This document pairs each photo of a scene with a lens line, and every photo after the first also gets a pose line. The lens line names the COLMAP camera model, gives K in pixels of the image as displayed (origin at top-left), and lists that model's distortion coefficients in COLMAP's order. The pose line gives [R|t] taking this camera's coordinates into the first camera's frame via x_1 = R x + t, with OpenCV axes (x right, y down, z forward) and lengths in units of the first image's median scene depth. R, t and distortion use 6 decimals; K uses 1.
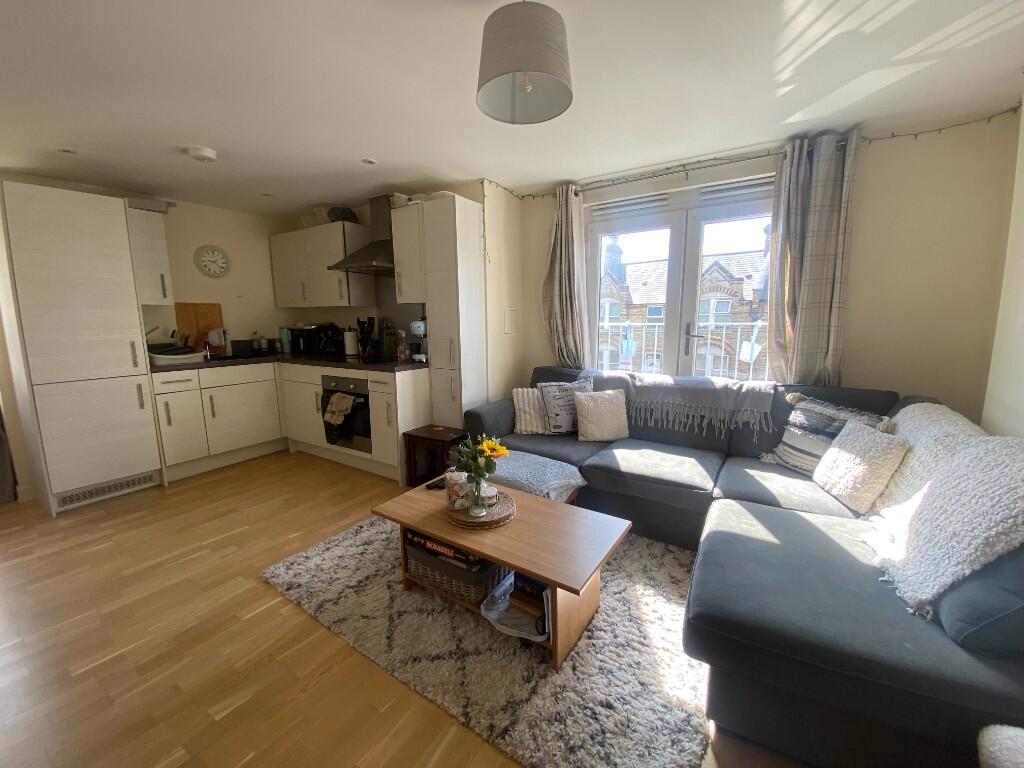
lens RADIAL K [[412.7, 0, 512.0], [0, 412.7, 384.0], [0, 0, 1]] dist [0.012278, -0.015635]
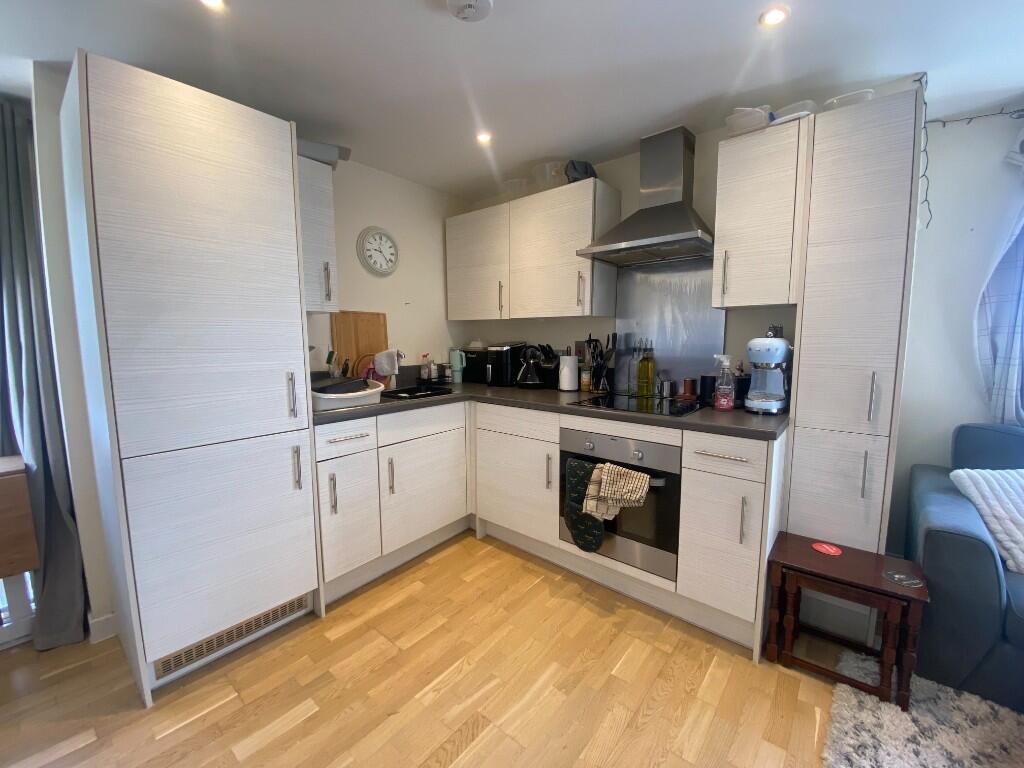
lens RADIAL K [[412.7, 0, 512.0], [0, 412.7, 384.0], [0, 0, 1]] dist [0.012278, -0.015635]
pose [[0.992409, 0.018292, -0.121611, -0.536299], [-0.023850, 0.998729, -0.044405, -0.067406], [0.120644, 0.046969, 0.991584, 0.461071]]
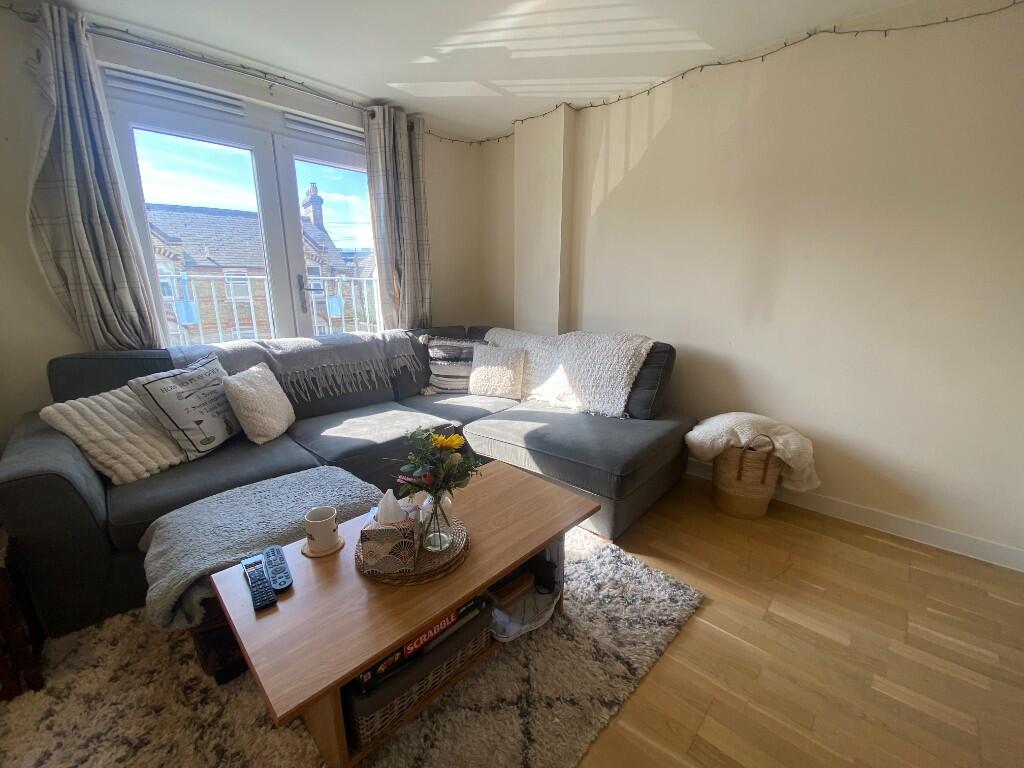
lens RADIAL K [[412.7, 0, 512.0], [0, 412.7, 384.0], [0, 0, 1]] dist [0.012278, -0.015635]
pose [[0.179967, -0.216935, 0.959453, -0.370987], [0.155854, 0.969347, 0.189938, -0.022205], [-0.971247, 0.115352, 0.208261, 0.418155]]
